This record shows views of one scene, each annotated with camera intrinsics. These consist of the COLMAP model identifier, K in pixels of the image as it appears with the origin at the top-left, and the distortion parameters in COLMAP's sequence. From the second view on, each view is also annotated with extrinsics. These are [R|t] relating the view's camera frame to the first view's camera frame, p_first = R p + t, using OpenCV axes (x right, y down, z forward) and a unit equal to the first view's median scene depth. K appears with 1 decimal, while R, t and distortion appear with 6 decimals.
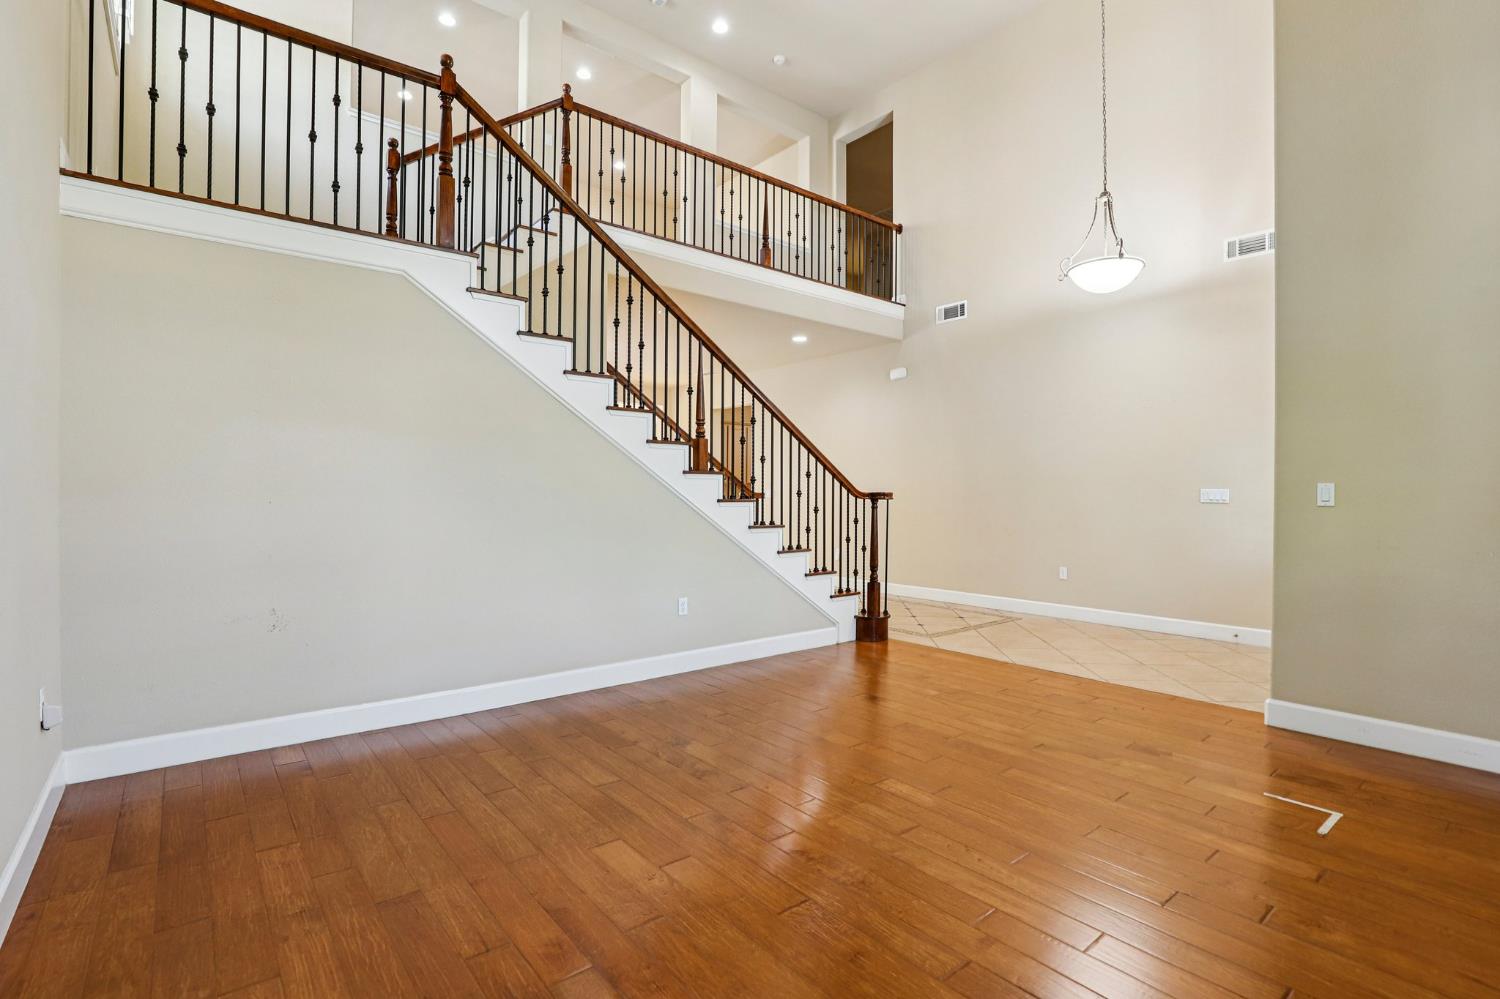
lens RADIAL K [[691.5, 0, 750.0], [0, 691.5, 499.5], [0, 0, 1]] dist [-0.023153, 0.000149]
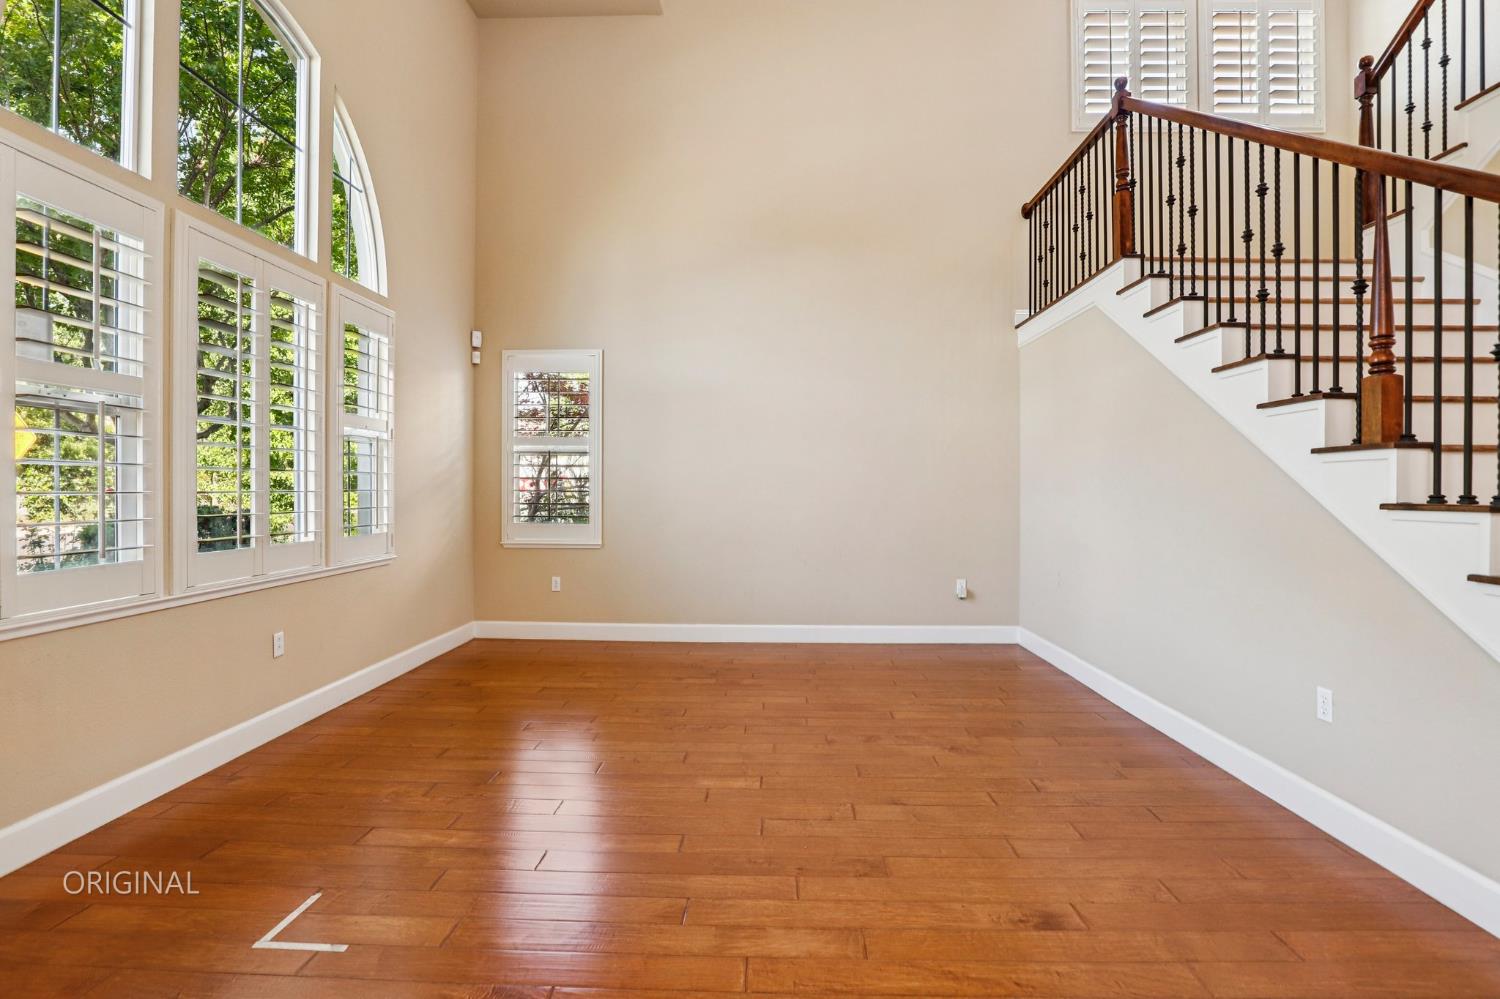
lens RADIAL K [[699.1, 0, 744.5], [0, 699.1, 493.5], [0, 0, 1]] dist [-0.028729, 0.001581]
pose [[-0.658079, -0.002243, -0.752946, 0.759487], [-0.011006, 0.999917, 0.006640, -0.006822], [0.752869, 0.012656, -0.658049, 1.298601]]
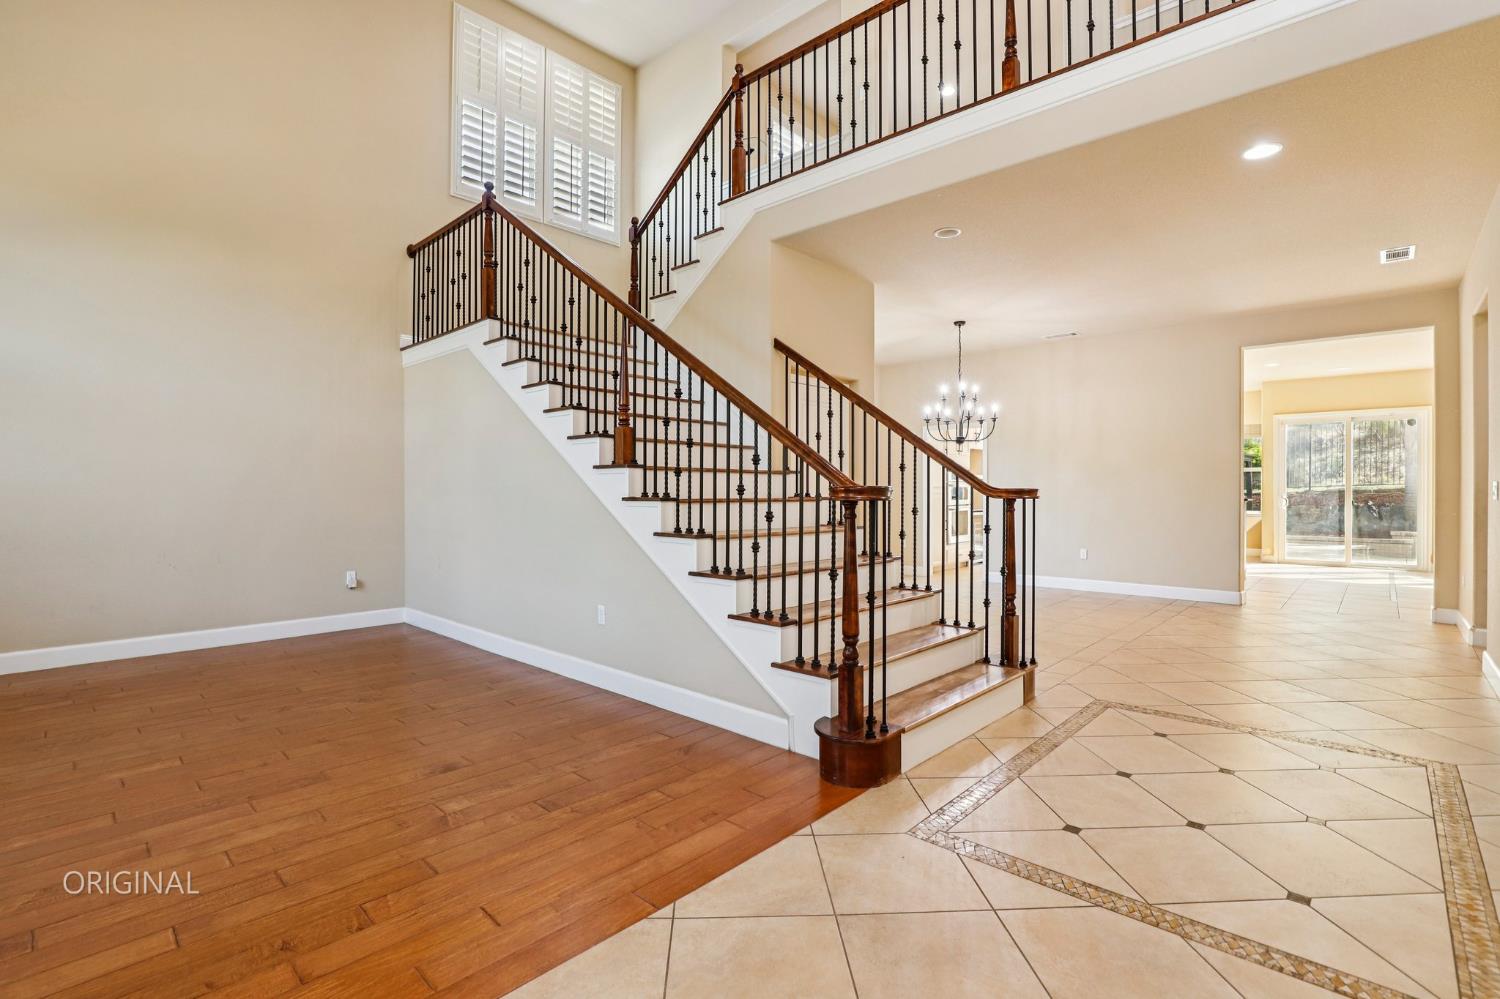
lens RADIAL K [[699.1, 0, 744.5], [0, 699.1, 493.5], [0, 0, 1]] dist [-0.028729, 0.001581]
pose [[0.135081, -0.001018, -0.990834, 1.077048], [-0.007123, 0.999973, -0.001998, -0.005597], [0.990809, 0.007328, 0.135070, 1.367728]]
